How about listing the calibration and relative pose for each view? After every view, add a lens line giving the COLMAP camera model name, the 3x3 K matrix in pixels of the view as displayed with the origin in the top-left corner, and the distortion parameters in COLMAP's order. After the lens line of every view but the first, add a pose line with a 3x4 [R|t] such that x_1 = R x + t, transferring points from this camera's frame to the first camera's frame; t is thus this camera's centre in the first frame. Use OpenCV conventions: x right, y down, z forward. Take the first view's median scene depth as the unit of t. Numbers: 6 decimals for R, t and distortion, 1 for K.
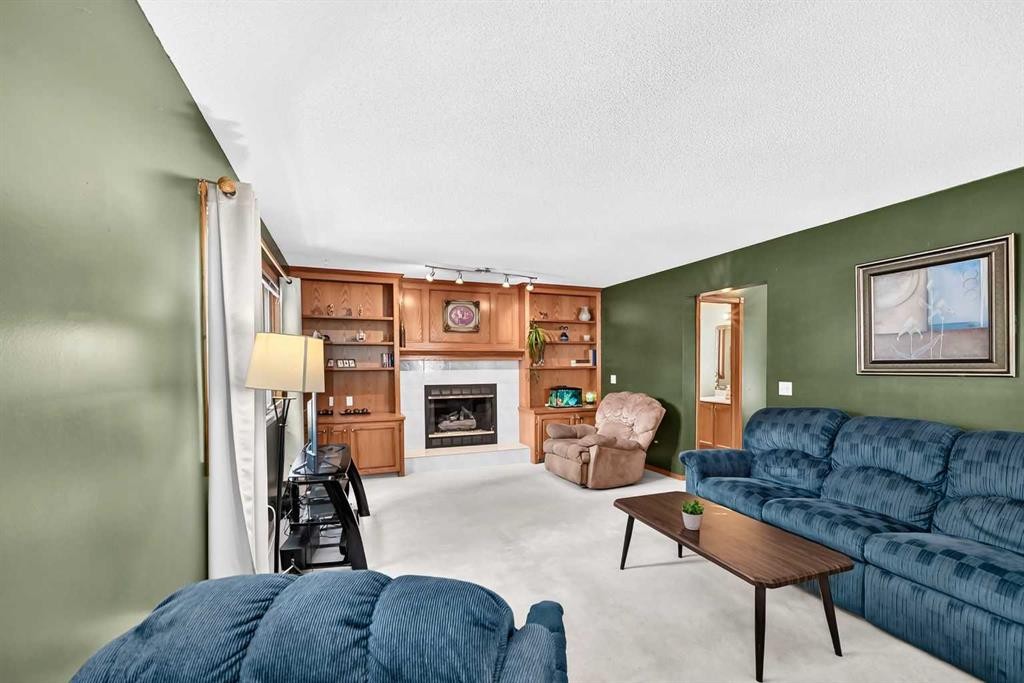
lens RADIAL K [[434.2, 0, 510.7], [0, 434.2, 362.8], [0, 0, 1]] dist [-0.001084, -0.000015]
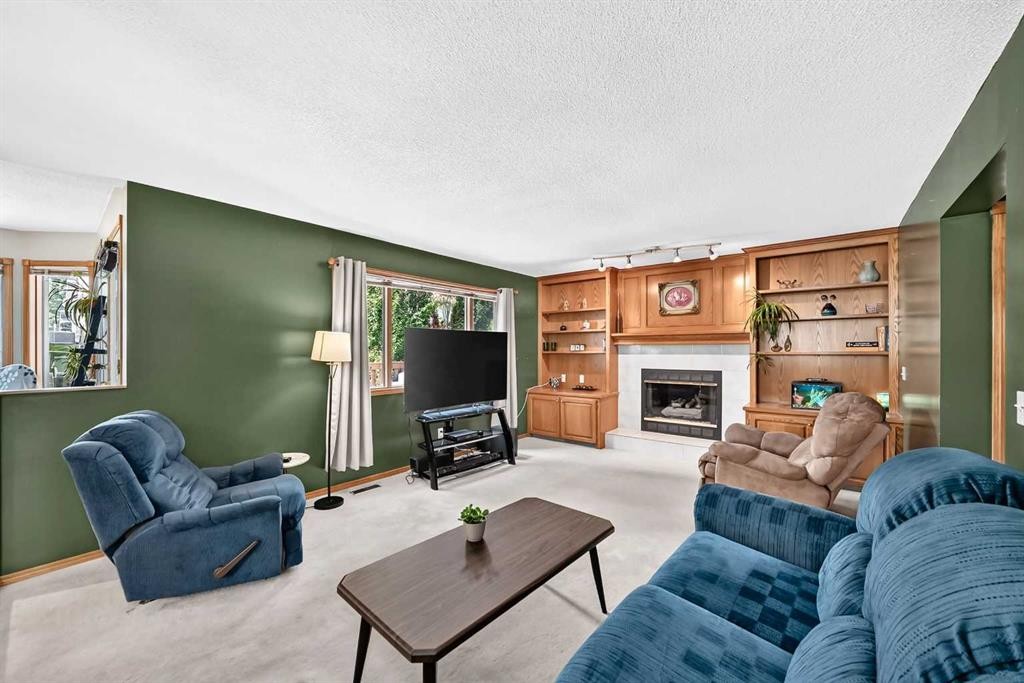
lens RADIAL K [[392.3, 0, 518.3], [0, 392.3, 346.6], [0, 0, 1]] dist [-0.021374, 0.005361]
pose [[0.495868, -0.004135, -0.868388, 0.447799], [0.001996, 0.999991, -0.003623, 0.001042], [0.868396, 0.000064, 0.495872, 0.269891]]
